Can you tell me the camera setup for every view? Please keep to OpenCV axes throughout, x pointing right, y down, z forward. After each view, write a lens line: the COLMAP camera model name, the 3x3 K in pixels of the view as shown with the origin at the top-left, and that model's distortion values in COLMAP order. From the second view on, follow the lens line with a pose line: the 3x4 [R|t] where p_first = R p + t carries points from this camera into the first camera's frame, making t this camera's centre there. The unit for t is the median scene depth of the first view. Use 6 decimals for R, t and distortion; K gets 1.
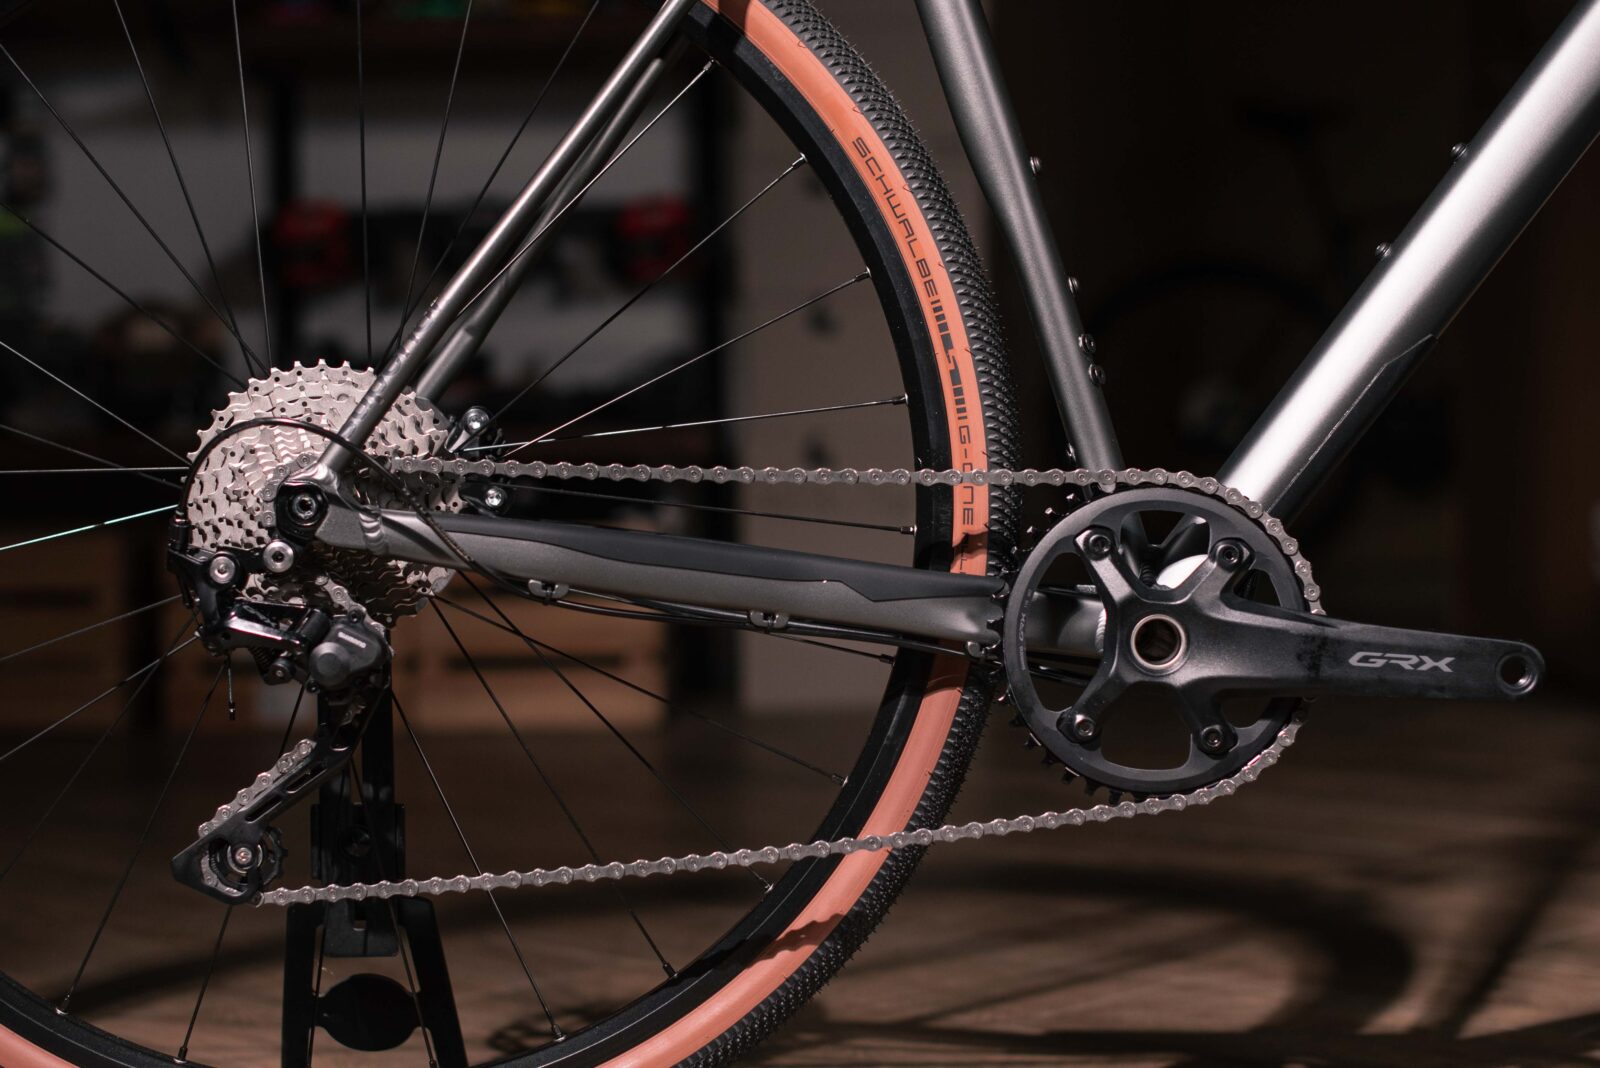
lens RADIAL K [[2704.4, 0, 750.2], [0, 2704.4, 533.8], [0, 0, 1]] dist [-0.097552, 0.002276]
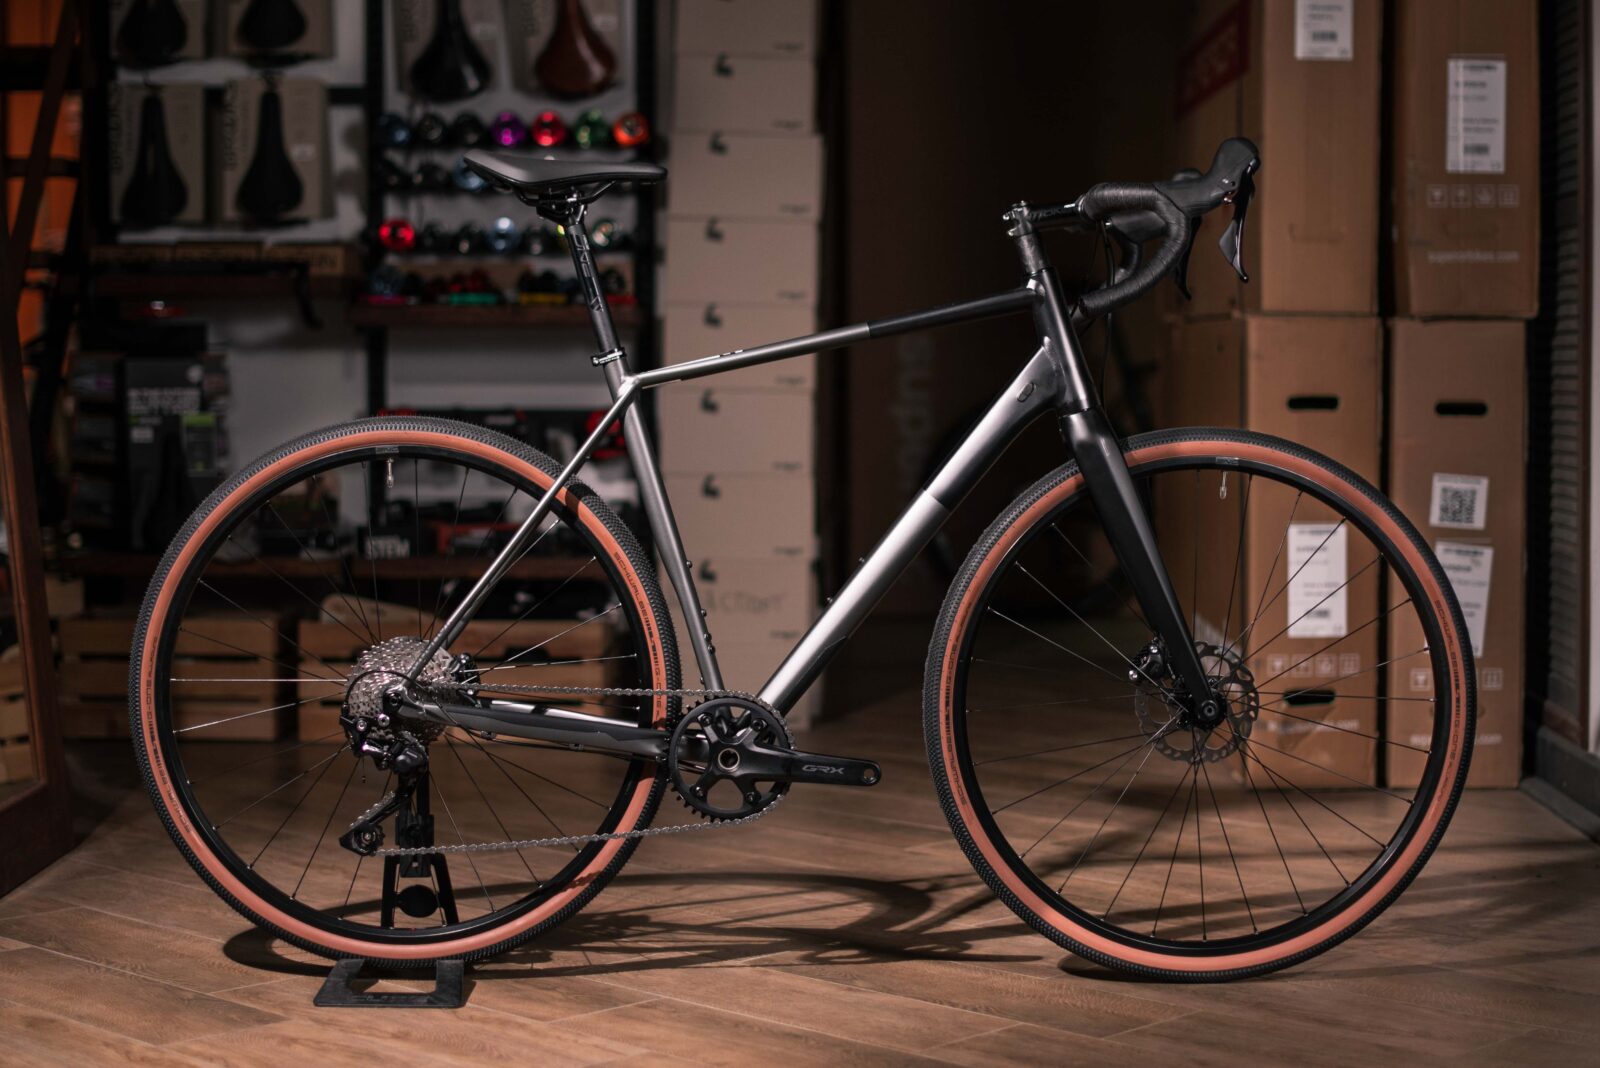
lens RADIAL K [[2704.4, 0, 750.2], [0, 2704.4, 533.8], [0, 0, 1]] dist [-0.097552, 0.002276]
pose [[0.999477, 0.012931, -0.029627, 0.242298], [-0.012339, 0.999722, 0.020076, -0.220994], [0.029878, -0.019700, 0.999359, -1.518599]]
